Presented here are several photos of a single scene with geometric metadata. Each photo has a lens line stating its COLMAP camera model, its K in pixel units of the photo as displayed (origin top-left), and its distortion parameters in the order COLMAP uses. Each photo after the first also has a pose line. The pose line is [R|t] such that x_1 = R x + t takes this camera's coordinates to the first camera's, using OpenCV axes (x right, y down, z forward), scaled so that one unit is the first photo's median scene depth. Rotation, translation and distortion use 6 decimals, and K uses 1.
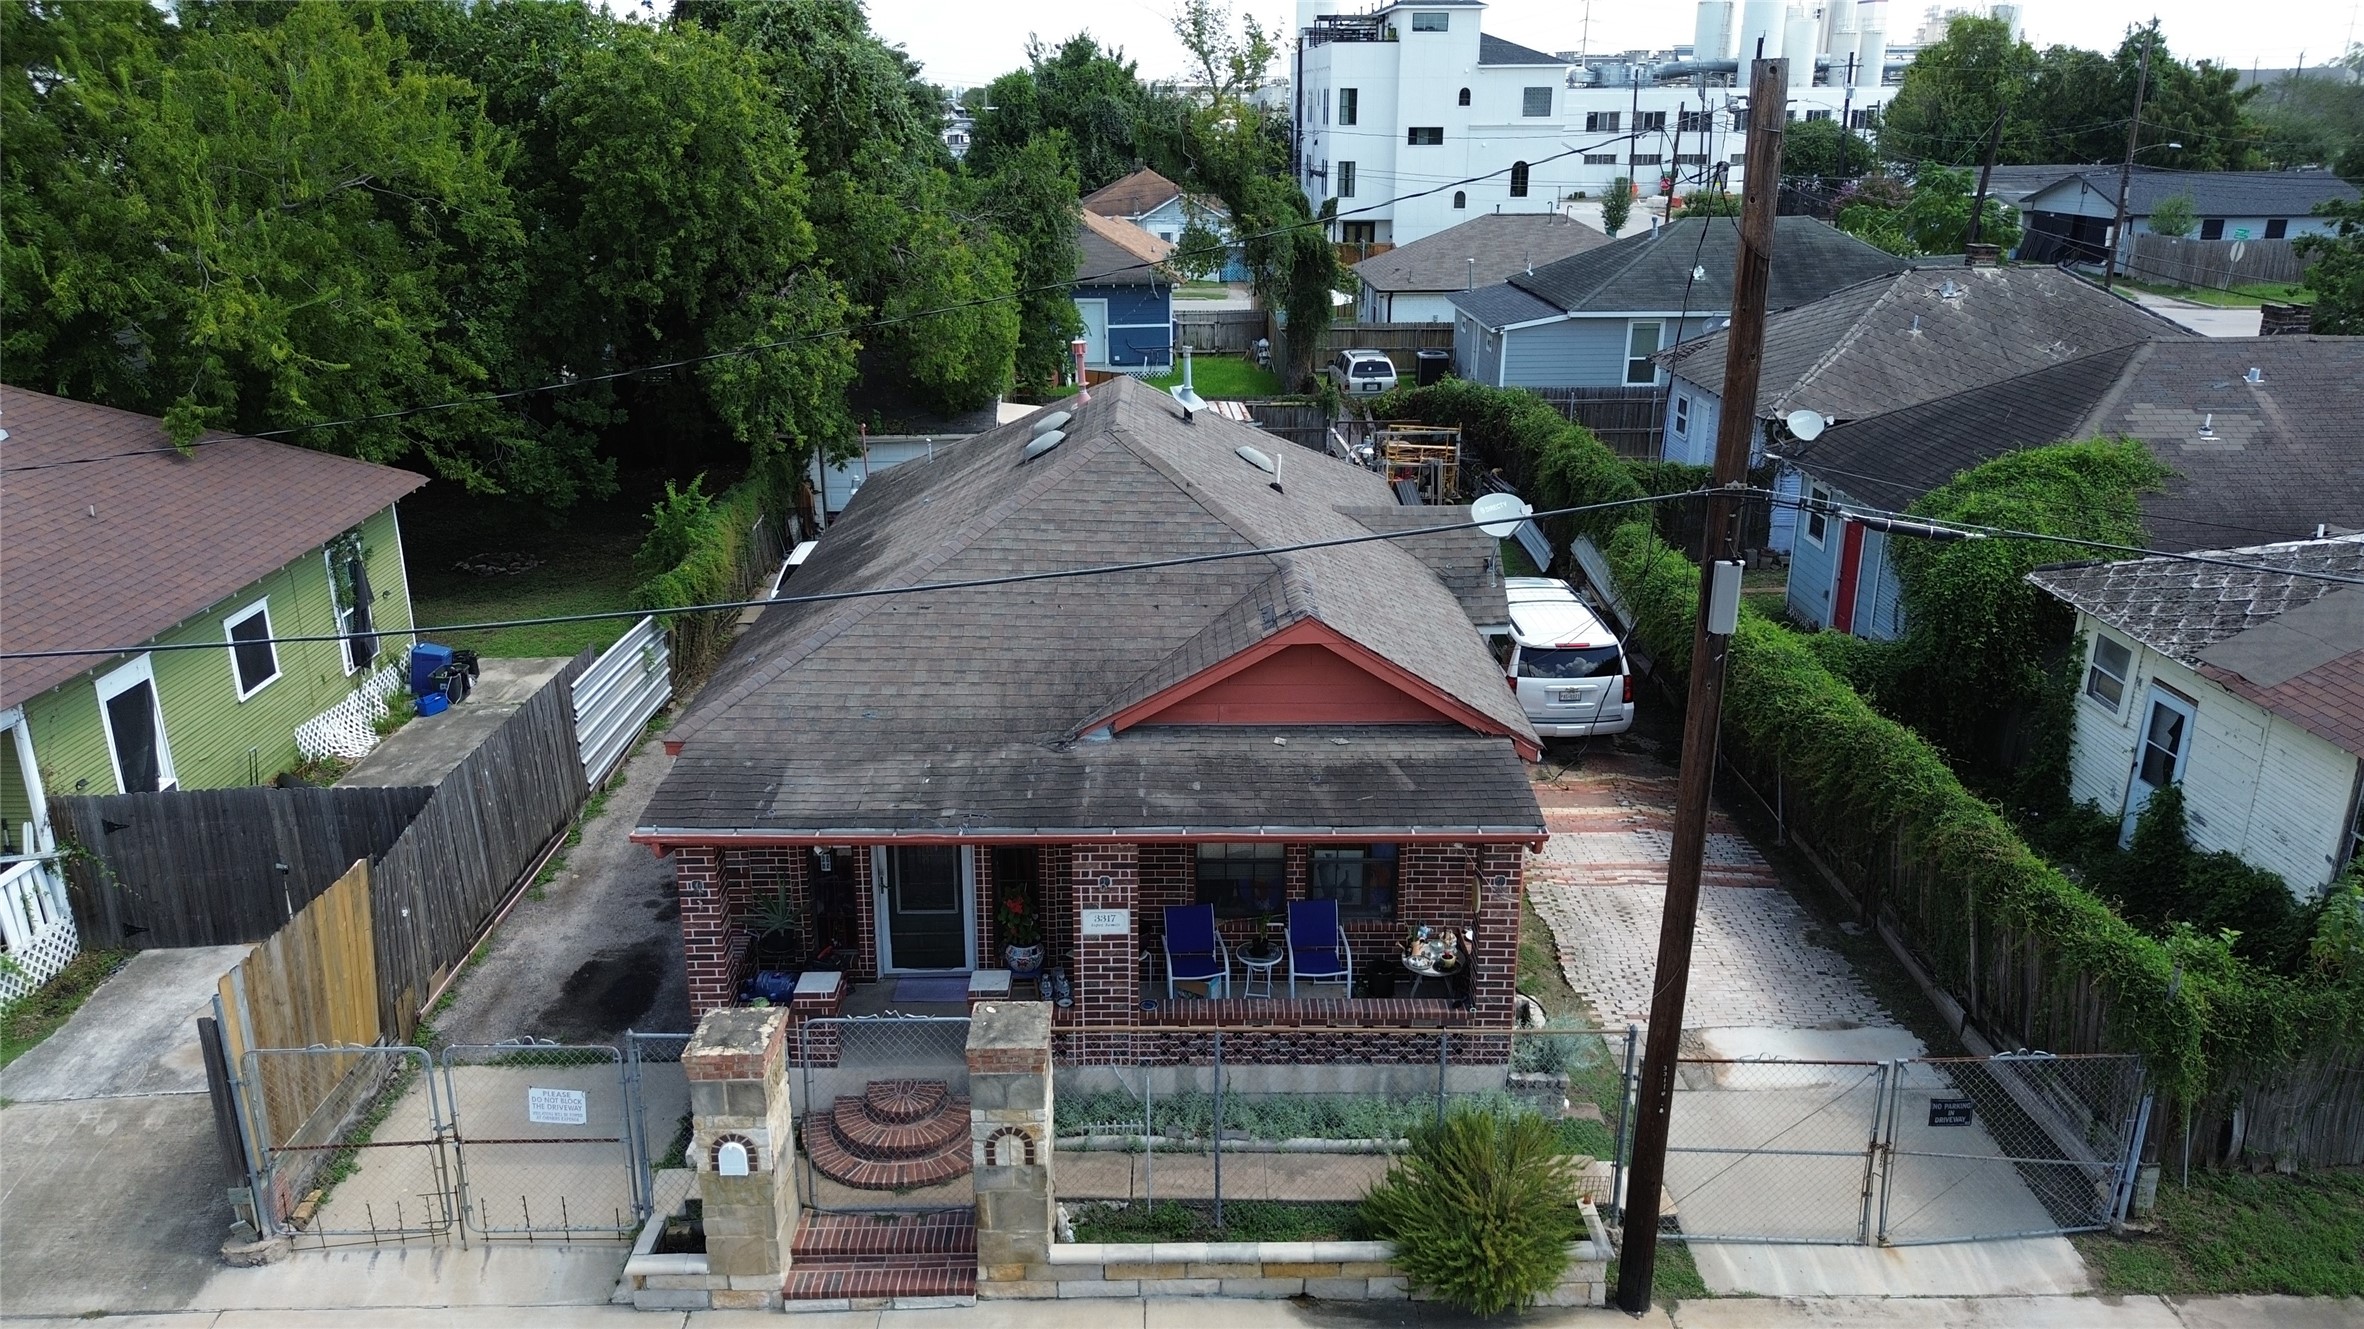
lens RADIAL K [[1682.8, 0, 1188.0], [0, 1682.8, 667.7], [0, 0, 1]] dist [0.070308, -0.065500]
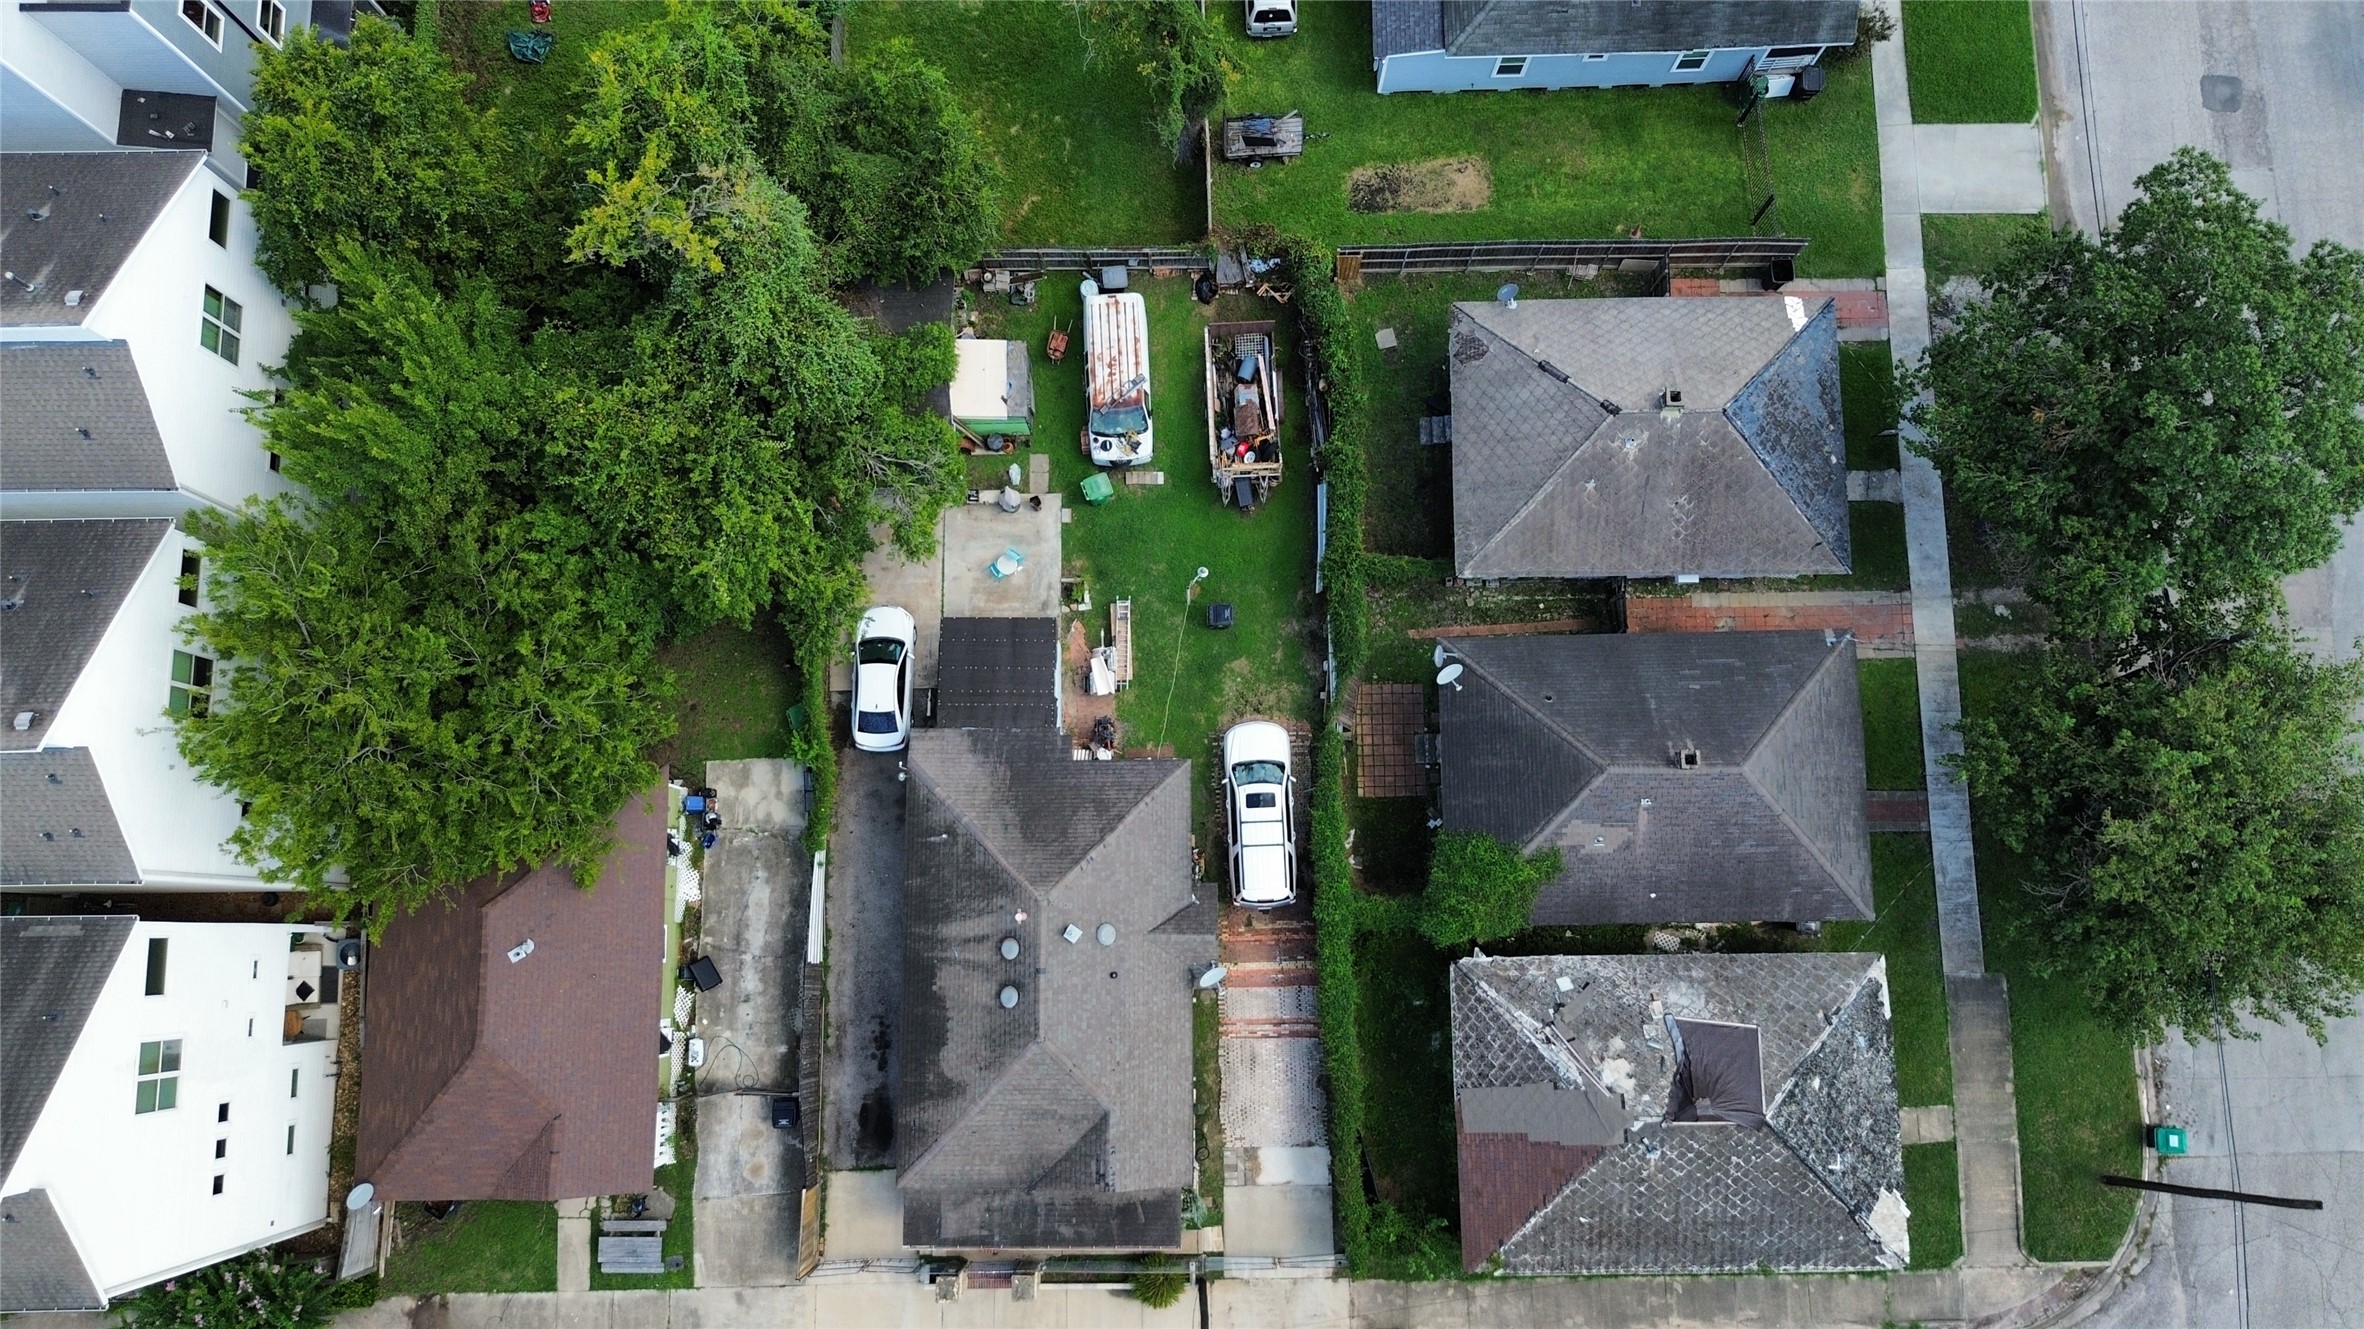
lens RADIAL K [[1682.8, 0, 1188.0], [0, 1682.8, 667.7], [0, 0, 1]] dist [0.070308, -0.065500]
pose [[0.999908, 0.010024, -0.009113, 0.217003], [0.003483, 0.459870, 0.887979, -2.951377], [0.013092, -0.887929, 0.459793, 0.432644]]
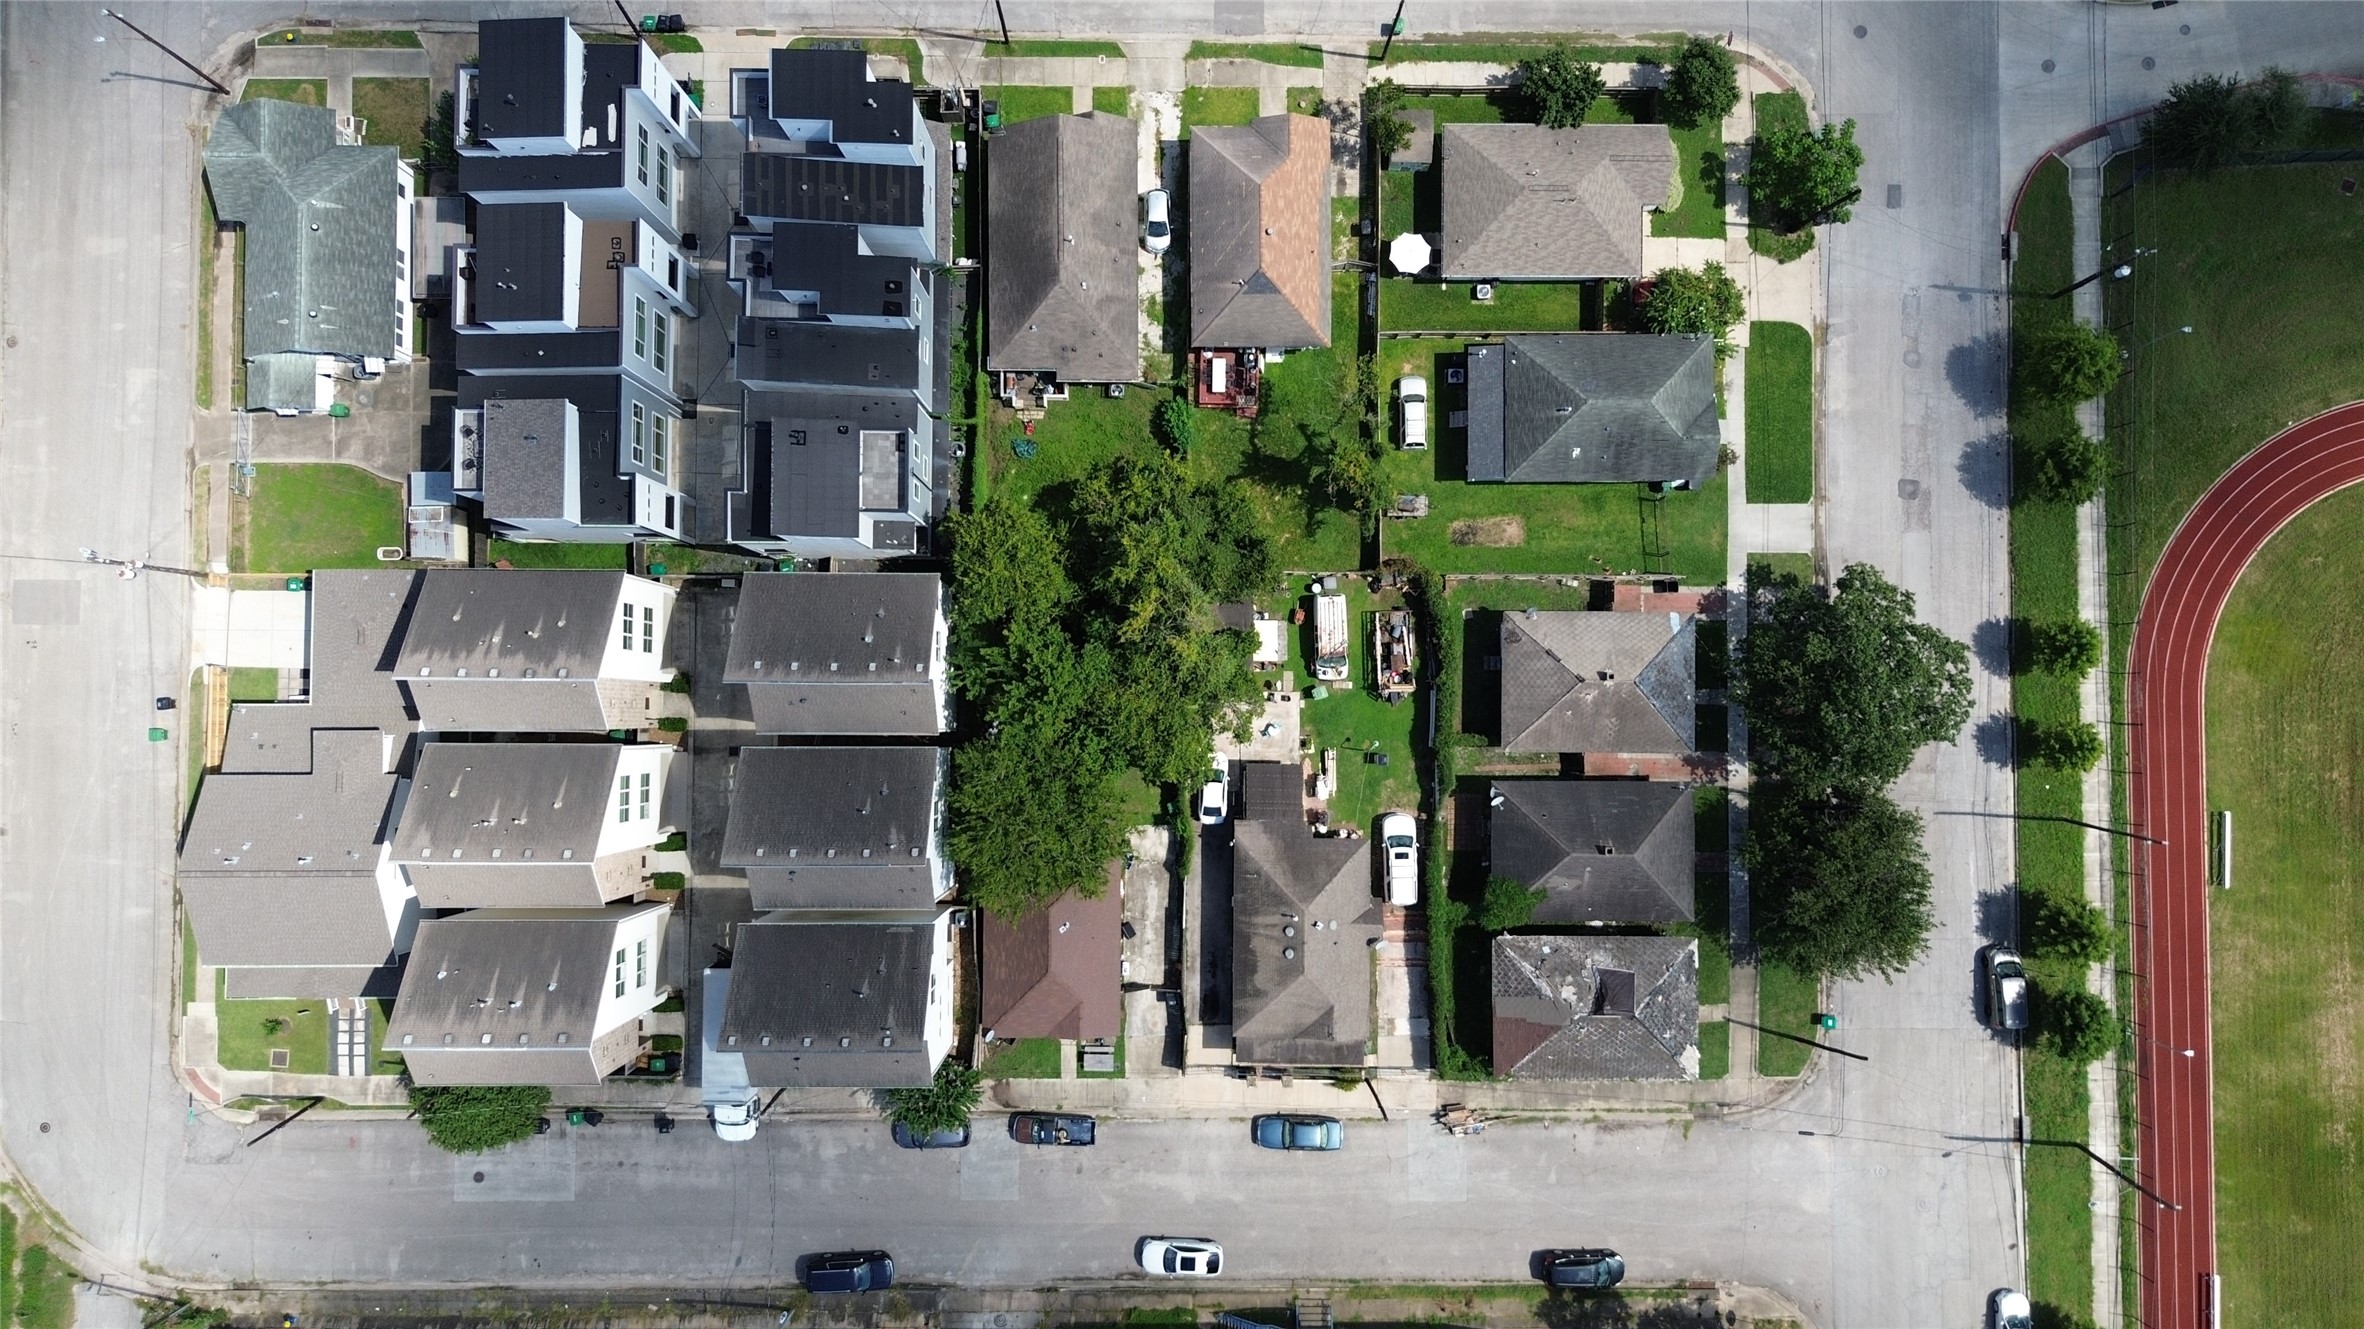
lens RADIAL K [[1679.1, 0, 1182.0], [0, 1679.1, 664.5], [0, 0, 1]] dist [0.141495, -0.307183]
pose [[0.999604, 0.028030, 0.002610, -0.542926], [-0.011998, 0.340289, 0.940244, -6.322616], [0.025467, -0.939903, 0.340490, 0.128761]]
